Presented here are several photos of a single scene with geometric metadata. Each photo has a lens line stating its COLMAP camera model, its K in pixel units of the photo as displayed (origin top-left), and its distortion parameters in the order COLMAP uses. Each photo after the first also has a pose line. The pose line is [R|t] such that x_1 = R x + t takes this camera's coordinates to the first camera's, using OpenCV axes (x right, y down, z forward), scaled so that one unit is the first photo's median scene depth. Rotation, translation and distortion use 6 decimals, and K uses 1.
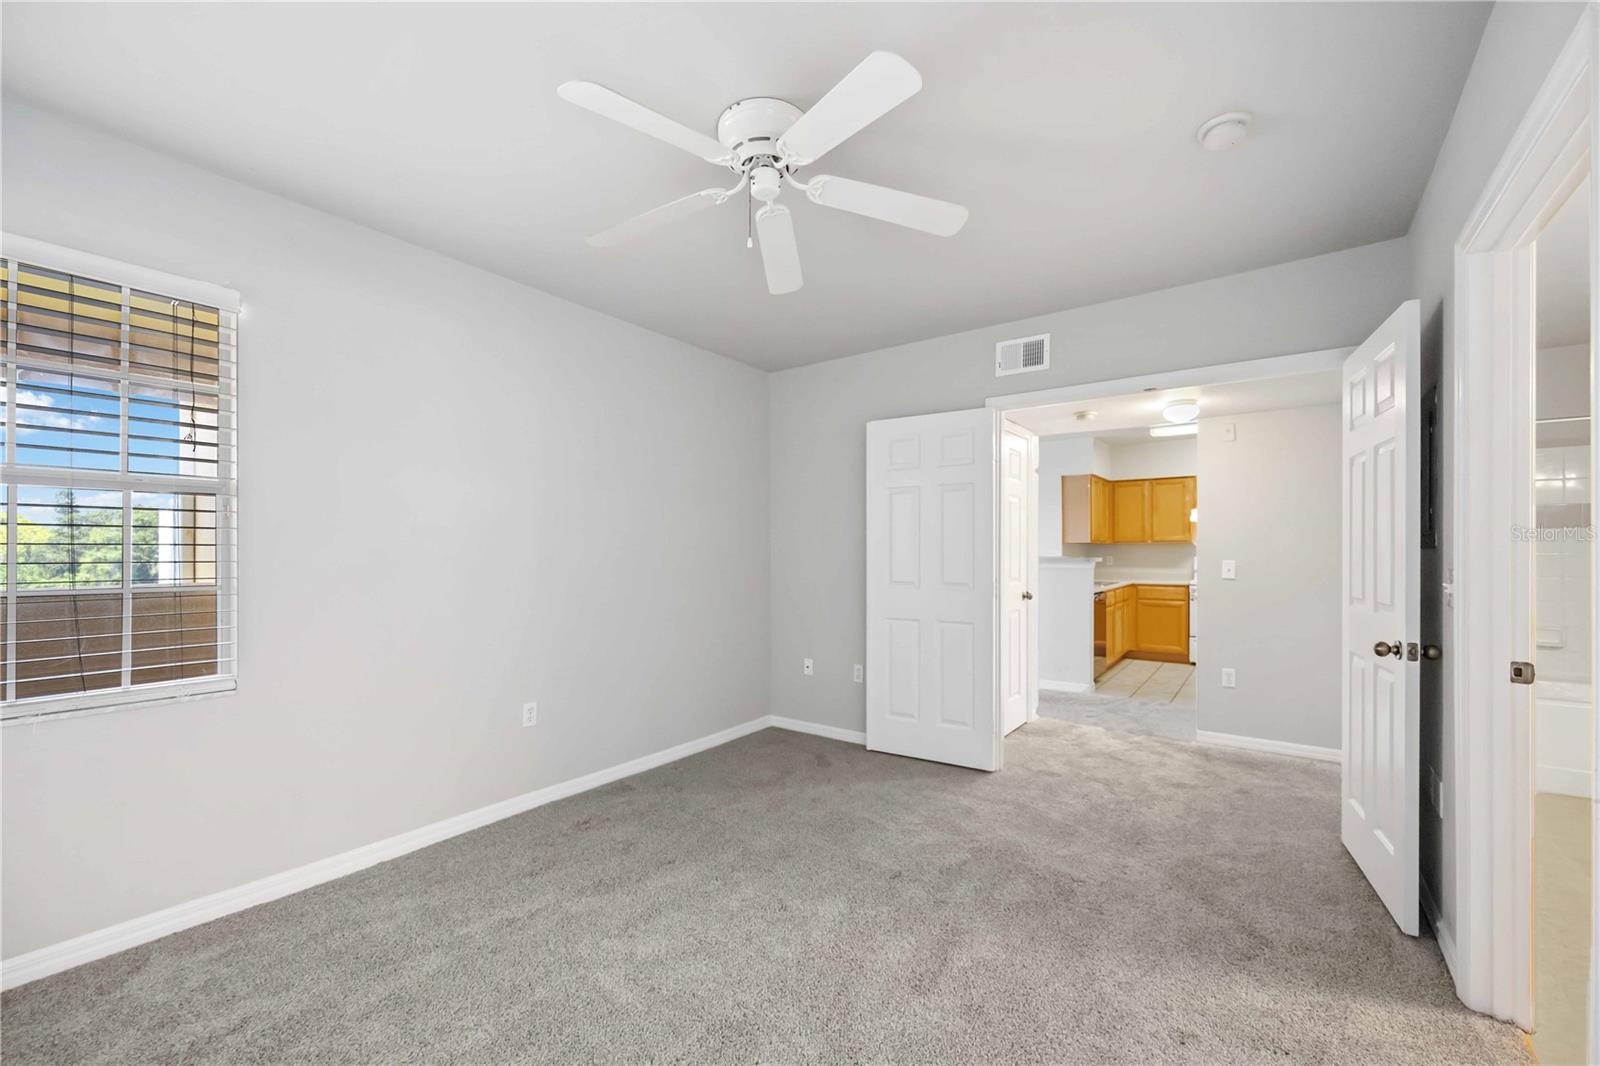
lens RADIAL K [[640.5, 0, 798.7], [0, 640.5, 545.0], [0, 0, 1]] dist [-0.000961, -0.000359]
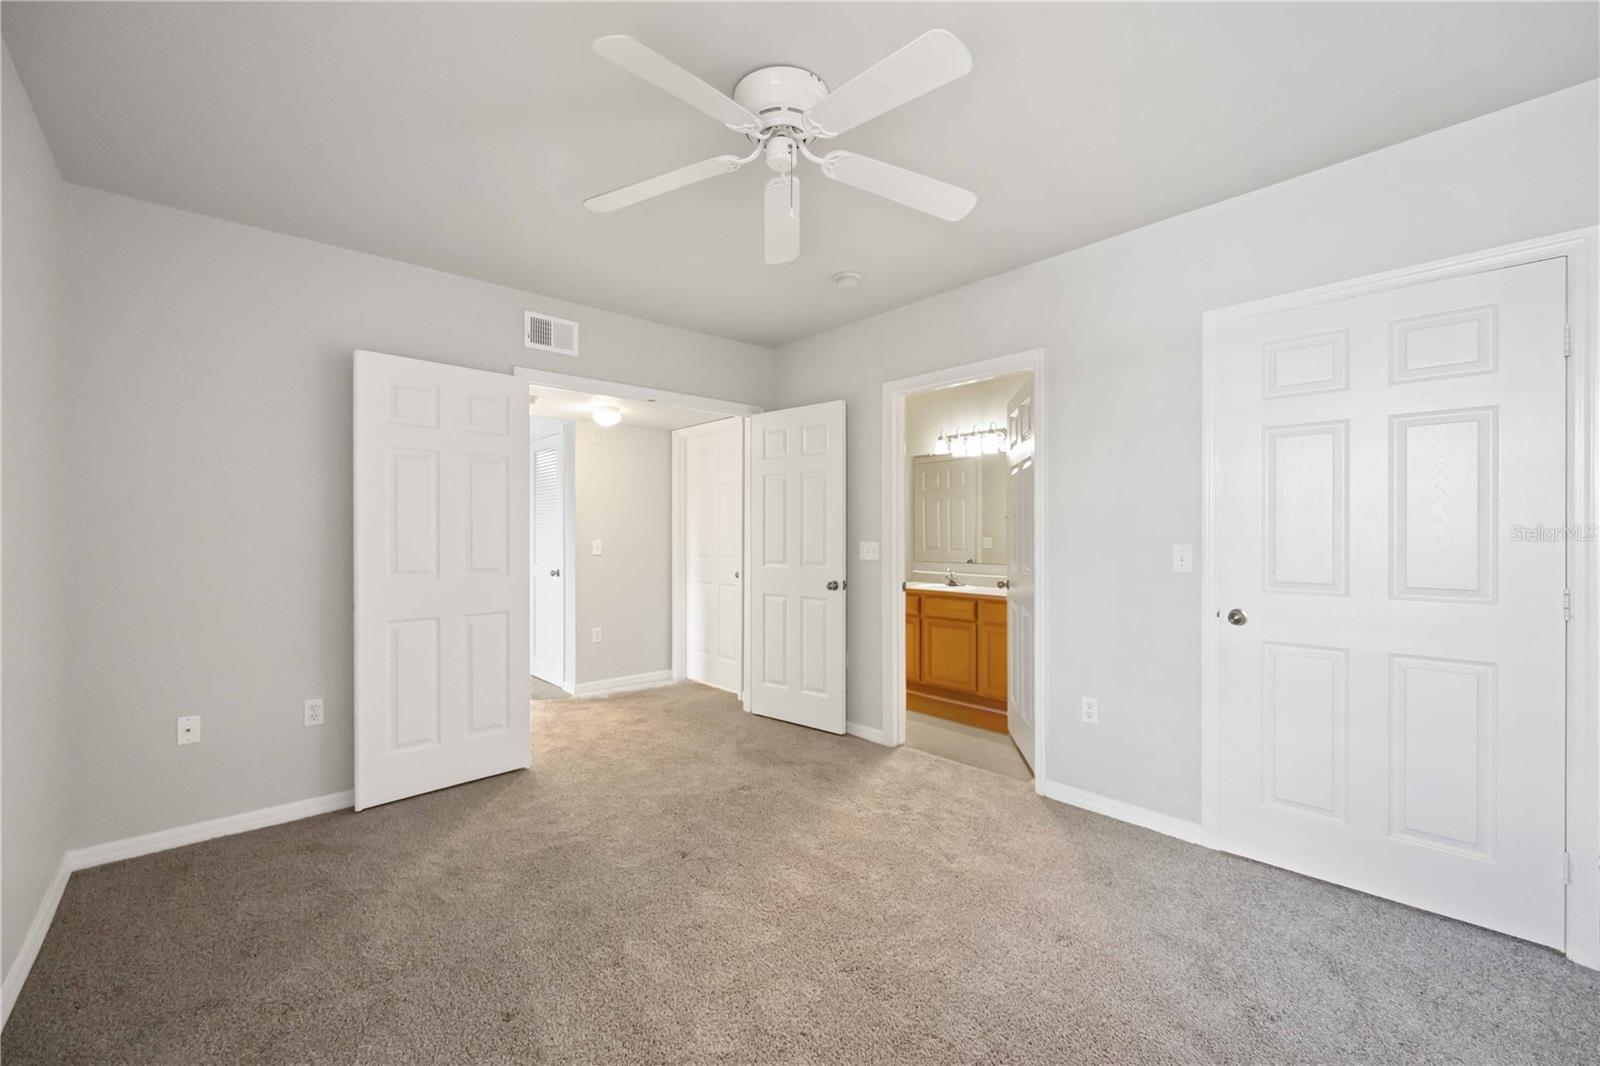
lens RADIAL K [[653.4, 0, 797.7], [0, 653.4, 534.2], [0, 0, 1]] dist [-0.000181, -0.000040]
pose [[0.210597, -0.000896, 0.977573, -0.552842], [-0.010942, 0.999935, 0.003274, 0.005091], [-0.977512, -0.011386, 0.210574, 0.414198]]
